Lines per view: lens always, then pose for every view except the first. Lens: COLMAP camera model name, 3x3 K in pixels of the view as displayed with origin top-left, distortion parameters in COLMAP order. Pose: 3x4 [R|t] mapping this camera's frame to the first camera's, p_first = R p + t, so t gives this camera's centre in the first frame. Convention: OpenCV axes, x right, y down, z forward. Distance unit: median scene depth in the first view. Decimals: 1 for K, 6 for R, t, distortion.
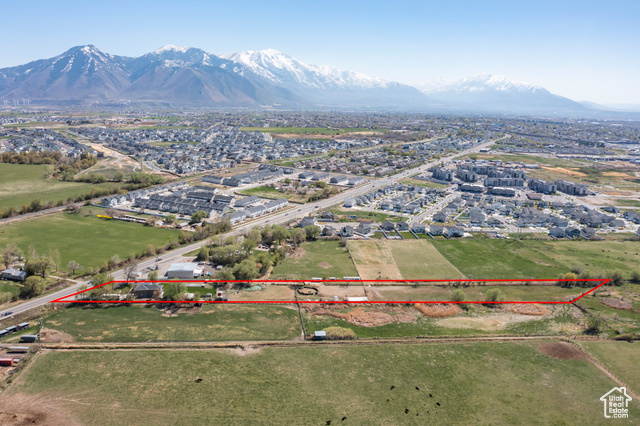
lens RADIAL K [[501.9, 0, 318.9], [0, 501.9, 213.2], [0, 0, 1]] dist [-0.016317, -0.003333]
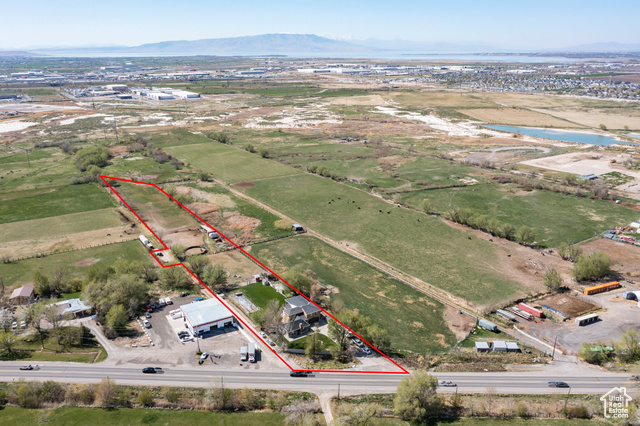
lens RADIAL K [[501.9, 0, 317.9], [0, 501.9, 213.5], [0, 0, 1]] dist [-0.016317, -0.003333]
pose [[-0.449219, -0.291820, 0.844419, -0.044234], [0.188194, 0.893037, 0.408738, -0.011372], [-0.873376, 0.342528, -0.346251, 0.059543]]
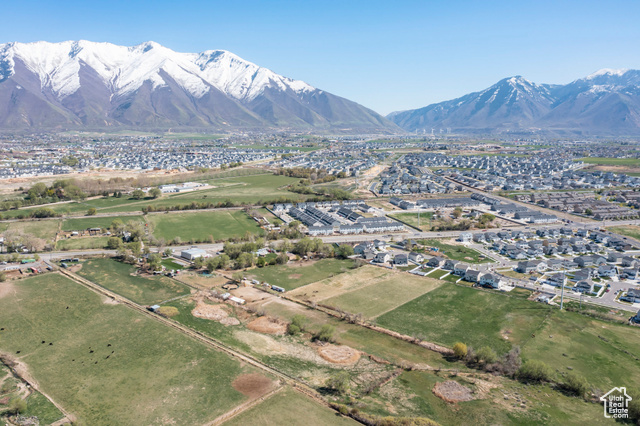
lens RADIAL K [[503.2, 0, 318.1], [0, 503.2, 212.7], [0, 0, 1]] dist [-0.020706, -0.003025]
pose [[0.679924, 0.108205, -0.725255, 0.052433], [-0.148627, 0.988859, 0.008195, -0.003134], [0.718062, 0.102220, 0.688432, 0.017089]]
